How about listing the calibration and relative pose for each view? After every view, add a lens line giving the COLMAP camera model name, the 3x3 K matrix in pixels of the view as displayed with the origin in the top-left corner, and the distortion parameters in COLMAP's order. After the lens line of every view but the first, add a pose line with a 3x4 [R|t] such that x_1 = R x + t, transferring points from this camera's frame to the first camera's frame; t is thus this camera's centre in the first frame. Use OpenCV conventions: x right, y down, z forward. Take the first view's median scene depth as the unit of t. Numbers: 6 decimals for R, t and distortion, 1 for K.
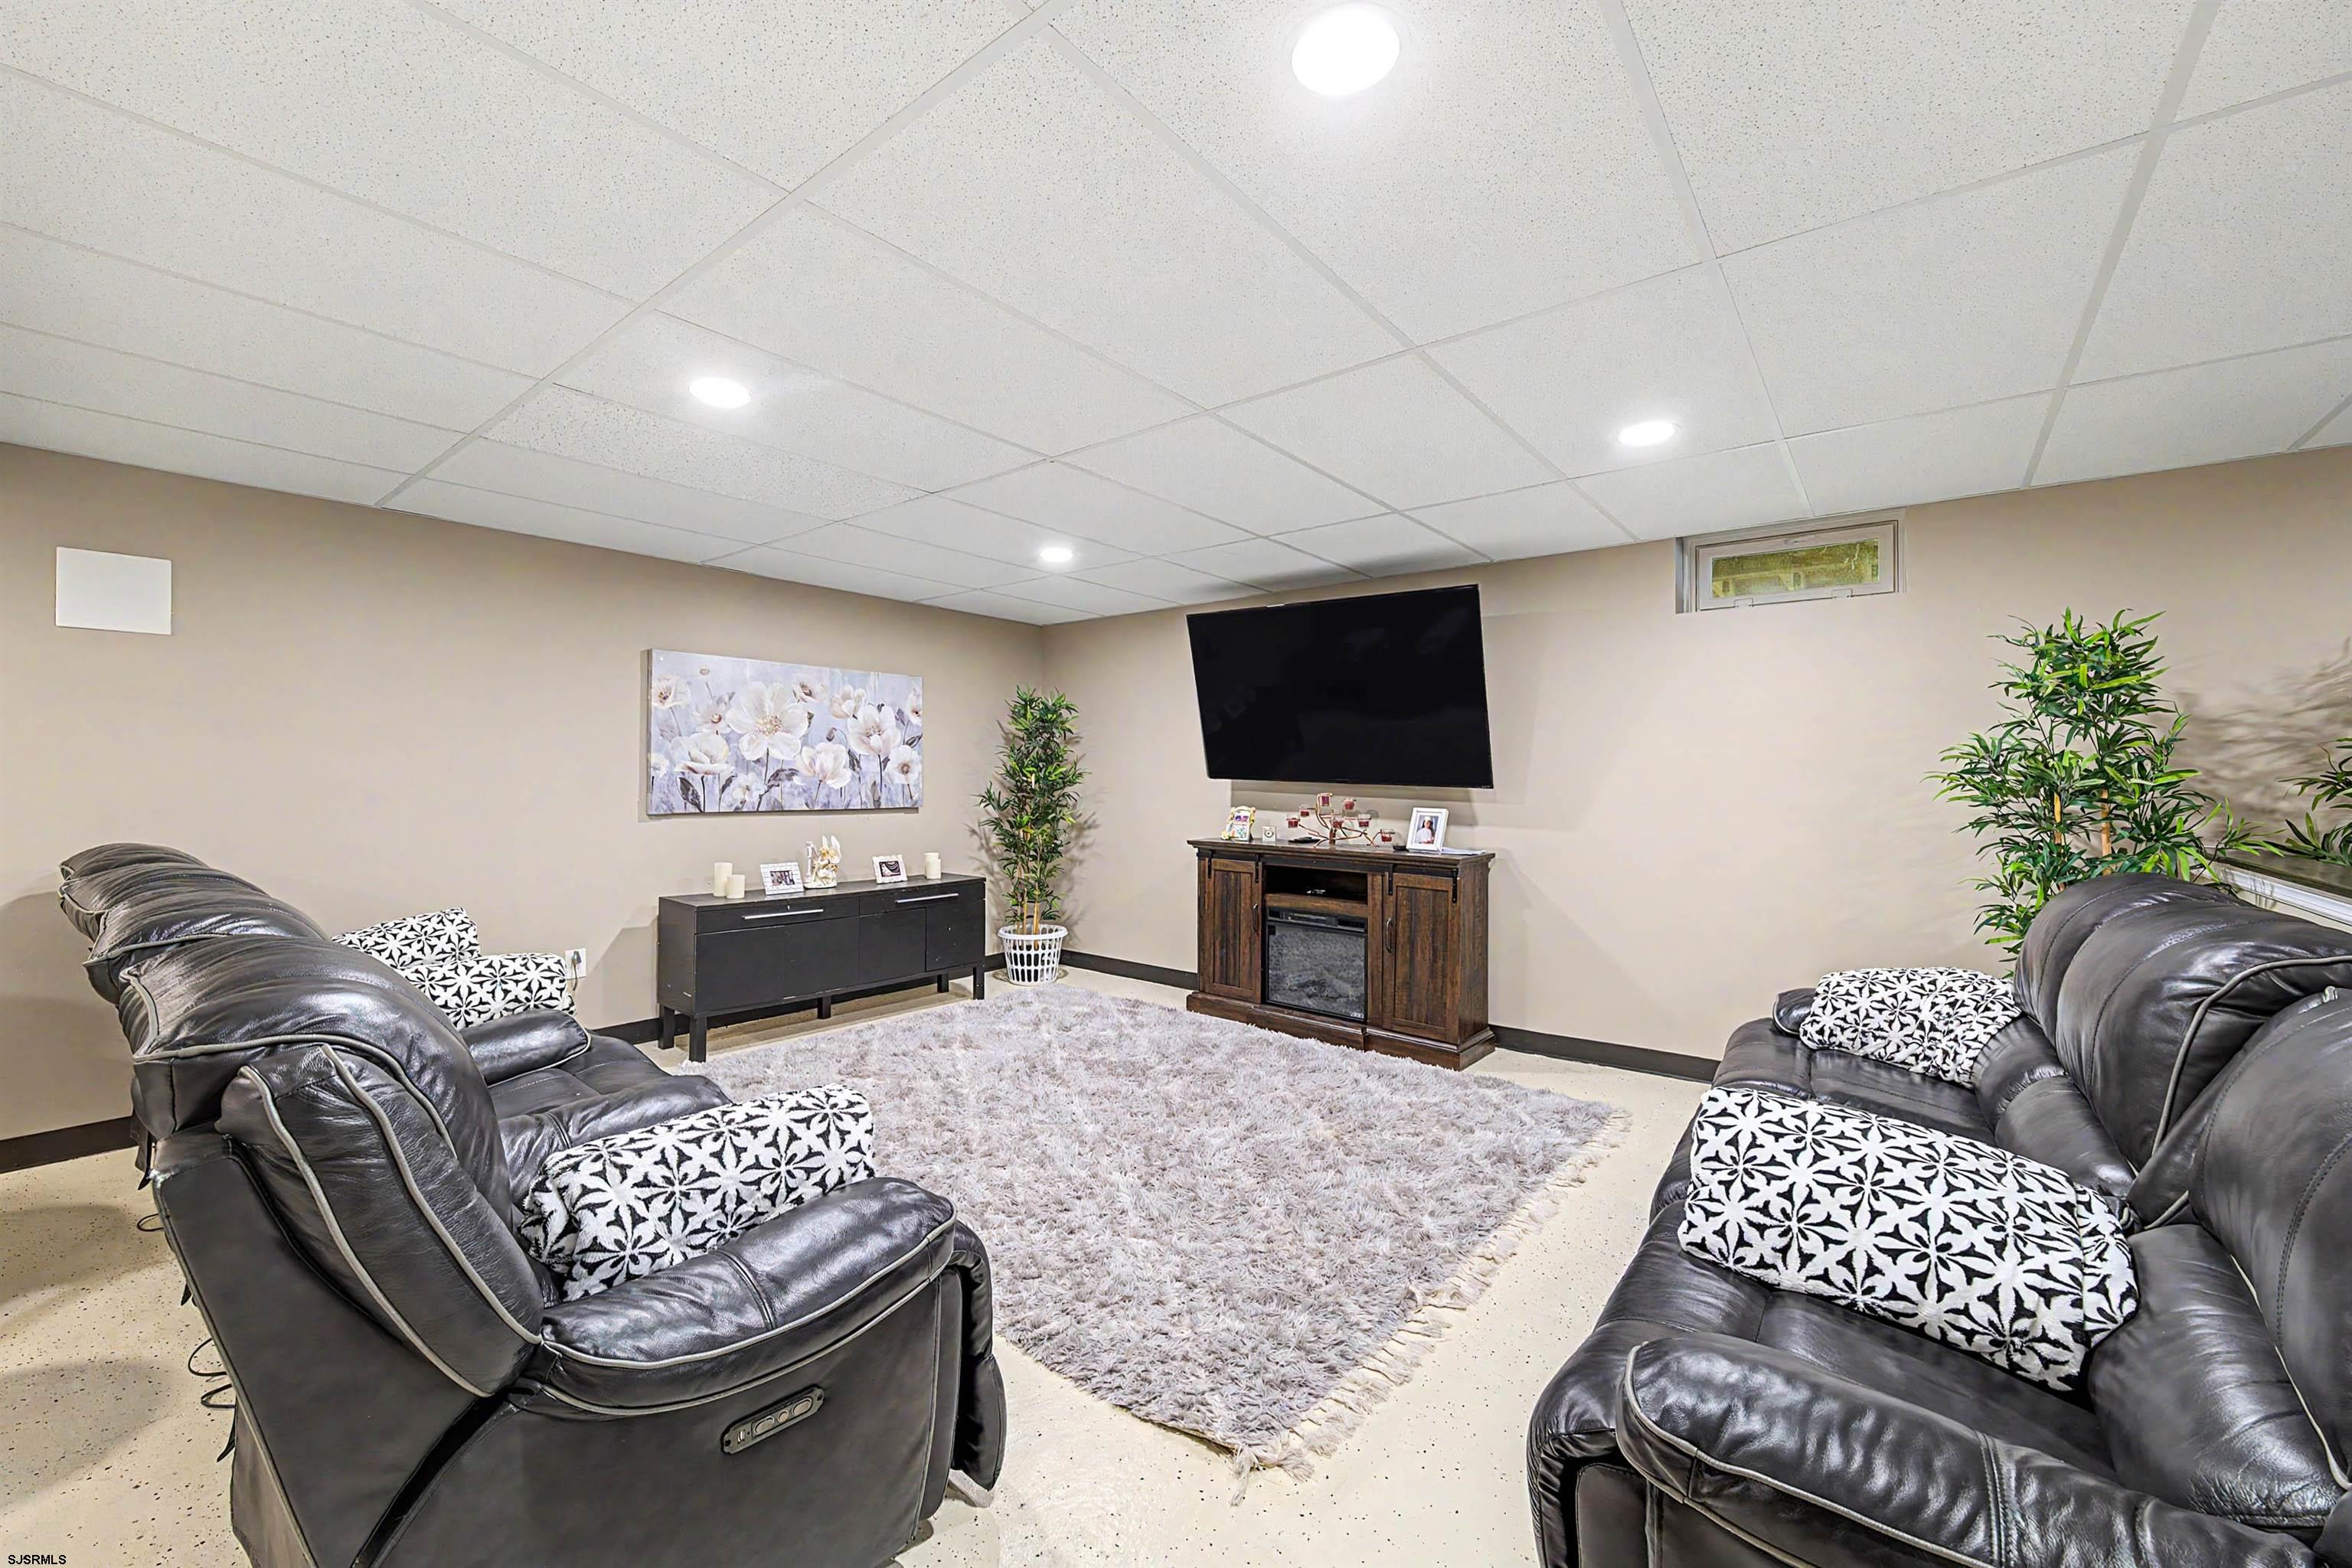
lens RADIAL K [[935.6, 0, 1184.9], [0, 935.6, 777.0], [0, 0, 1]] dist [-0.010414, -0.000228]
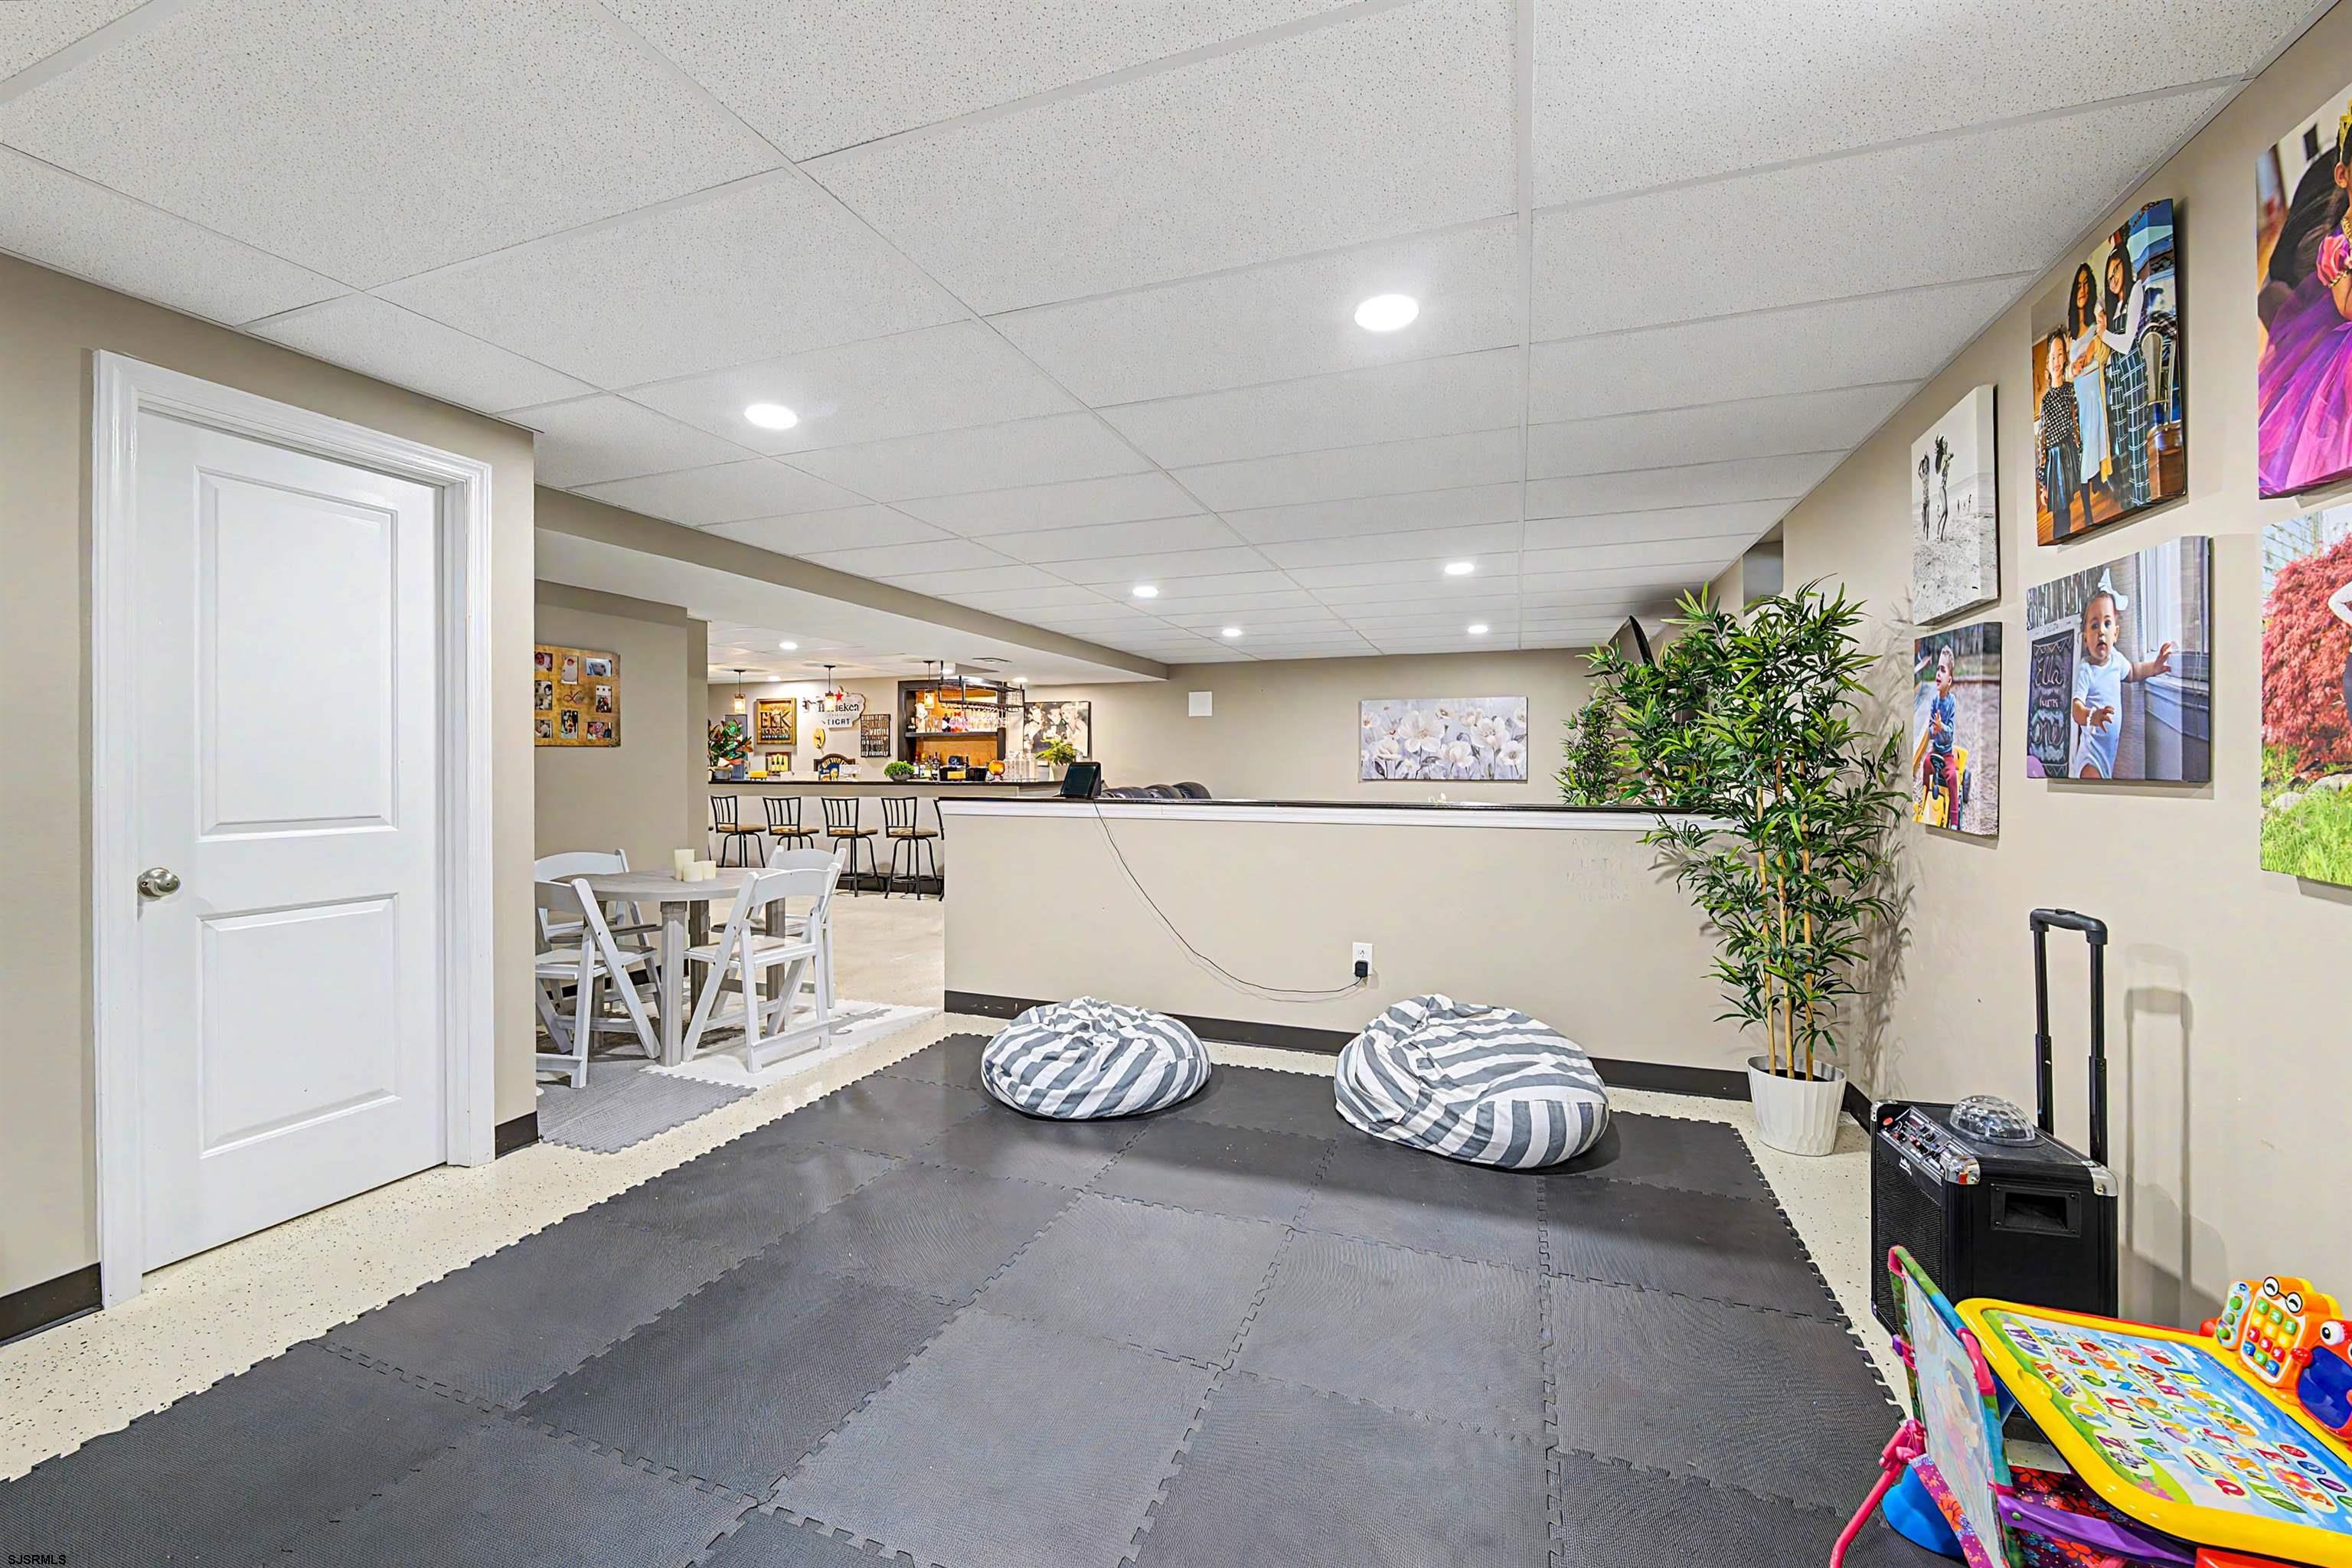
lens RADIAL K [[935.6, 0, 1173.0], [0, 935.6, 763.2], [0, 0, 1]] dist [-0.010414, -0.000228]
pose [[0.336641, 0.000757, -0.941633, 1.167276], [0.006101, 0.999977, 0.002985, -0.004234], [0.941613, -0.006750, 0.336629, -0.104600]]
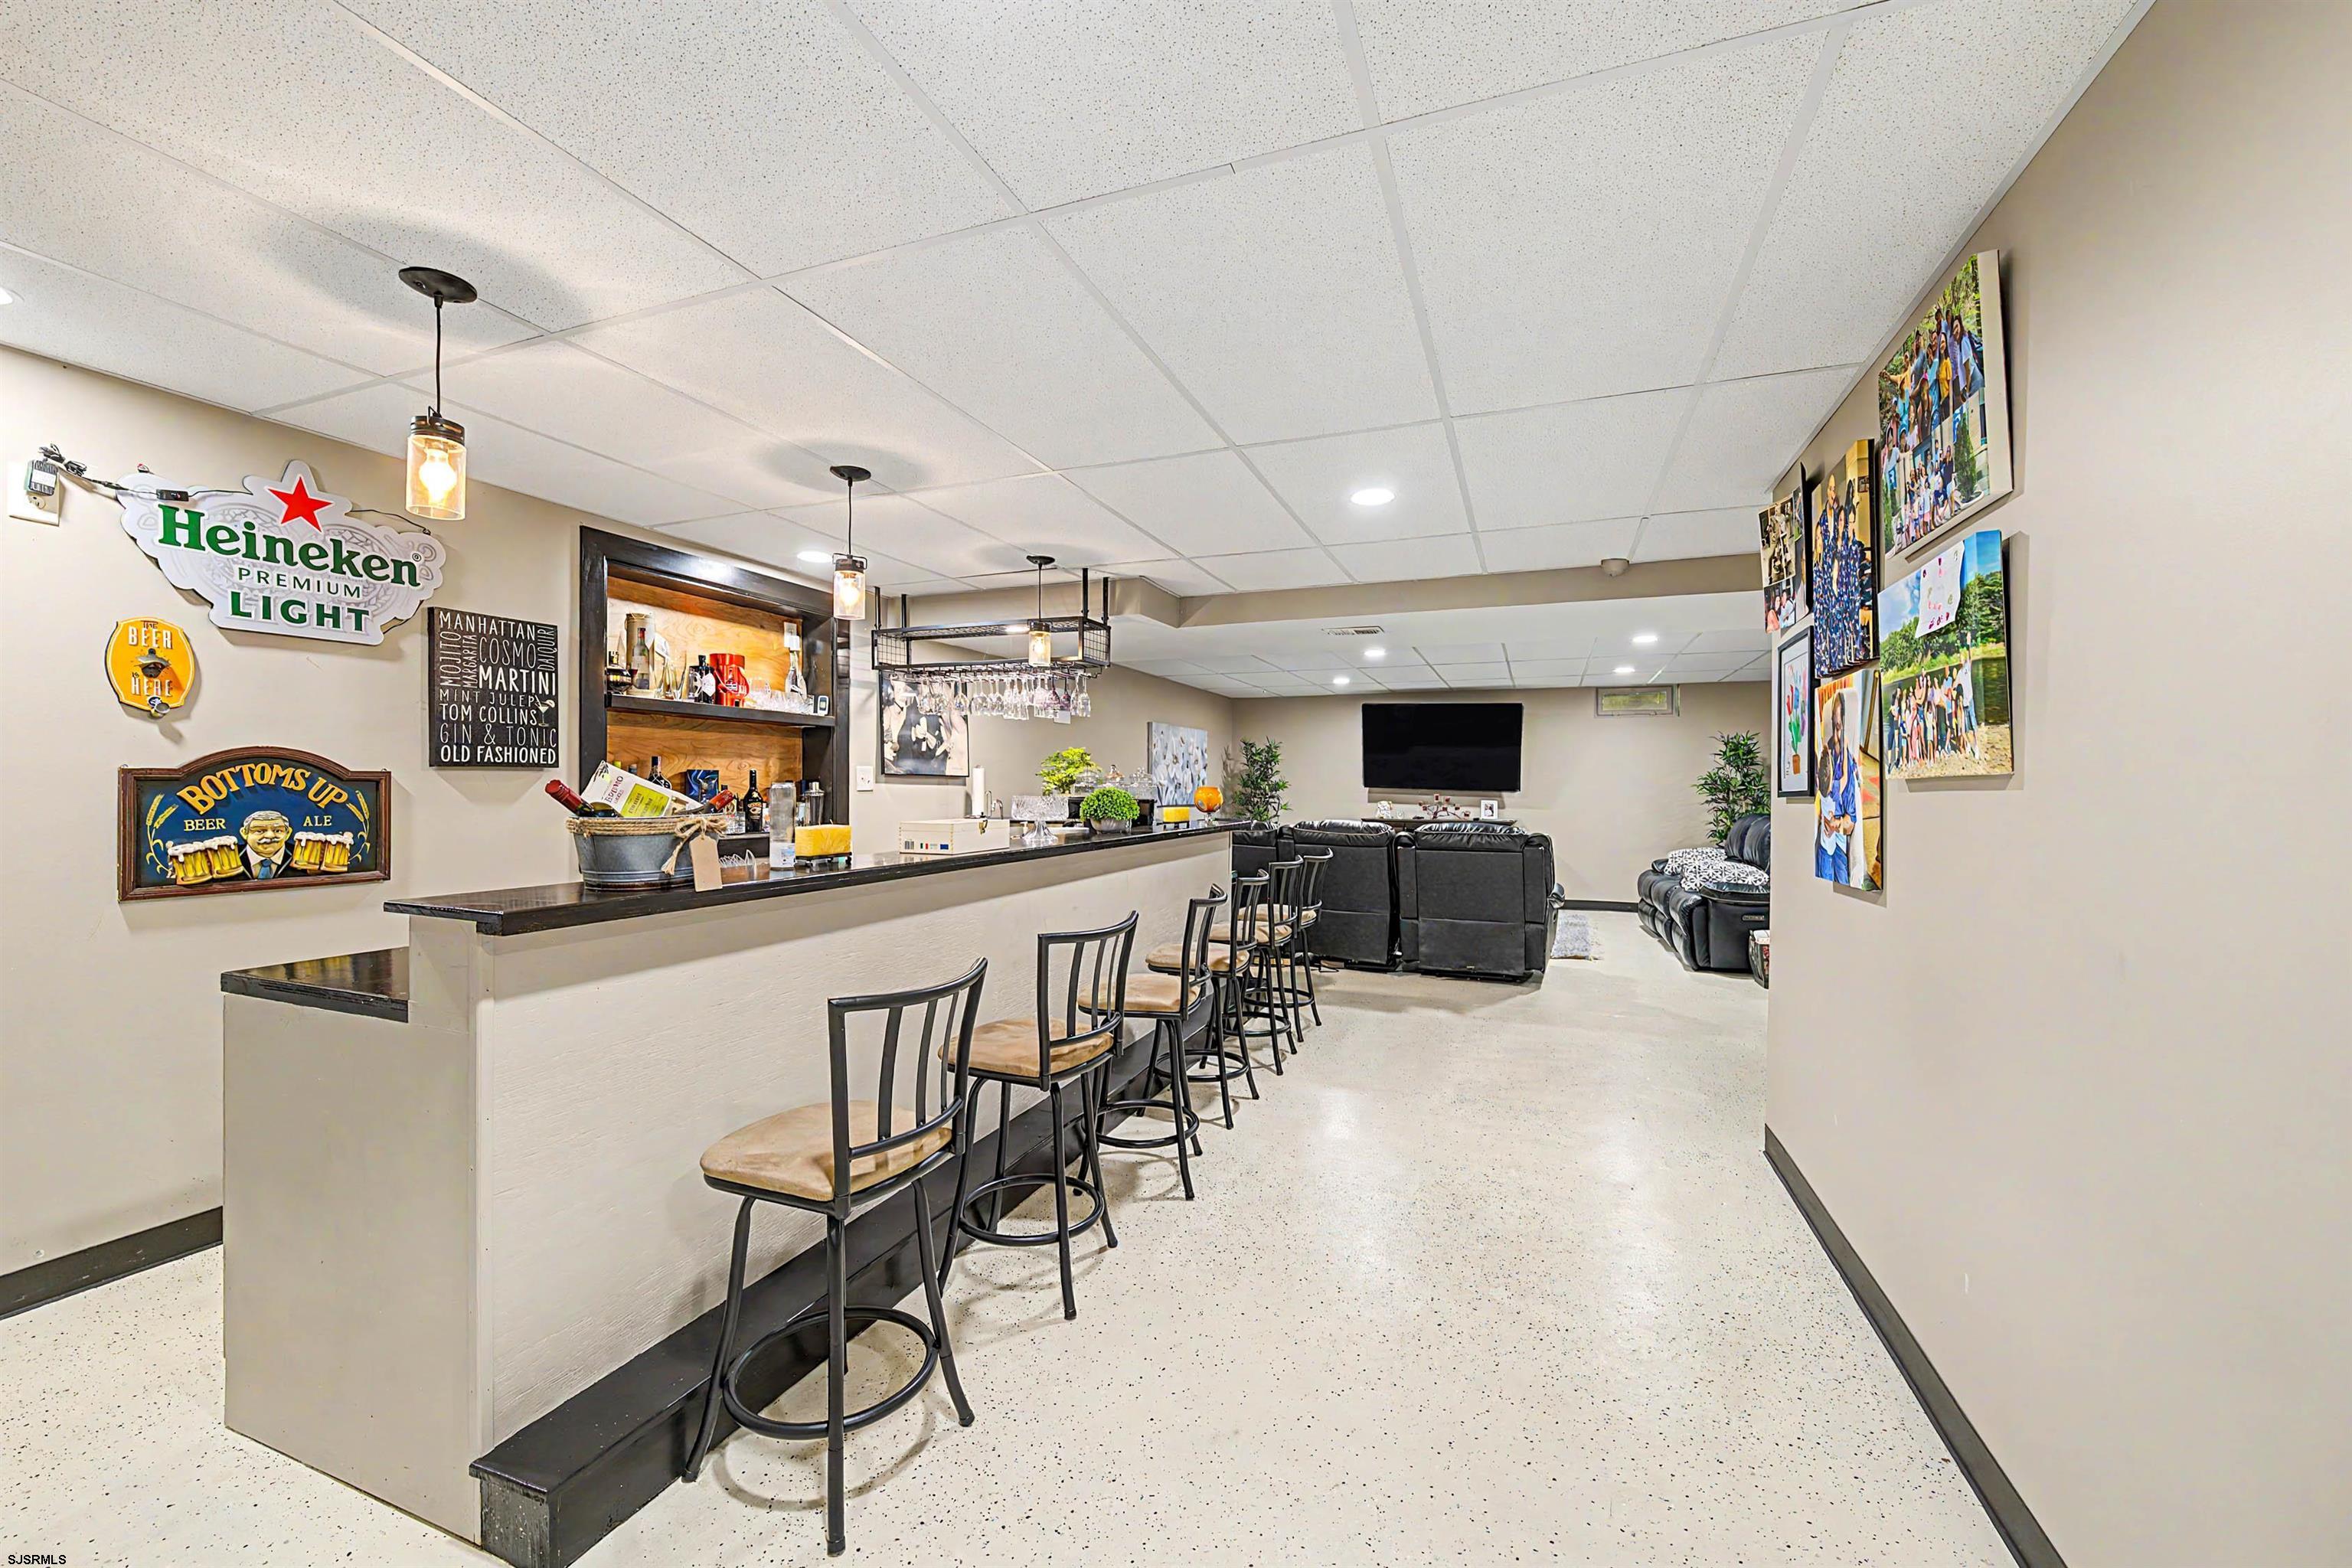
lens RADIAL K [[935.6, 0, 1165.4], [0, 935.6, 789.4], [0, 0, 1]] dist [-0.010414, -0.000228]
pose [[0.950277, -0.003030, 0.311391, -1.073884], [0.001537, 0.999986, 0.005042, -0.004171], [-0.311402, -0.004313, 0.950269, -0.800409]]
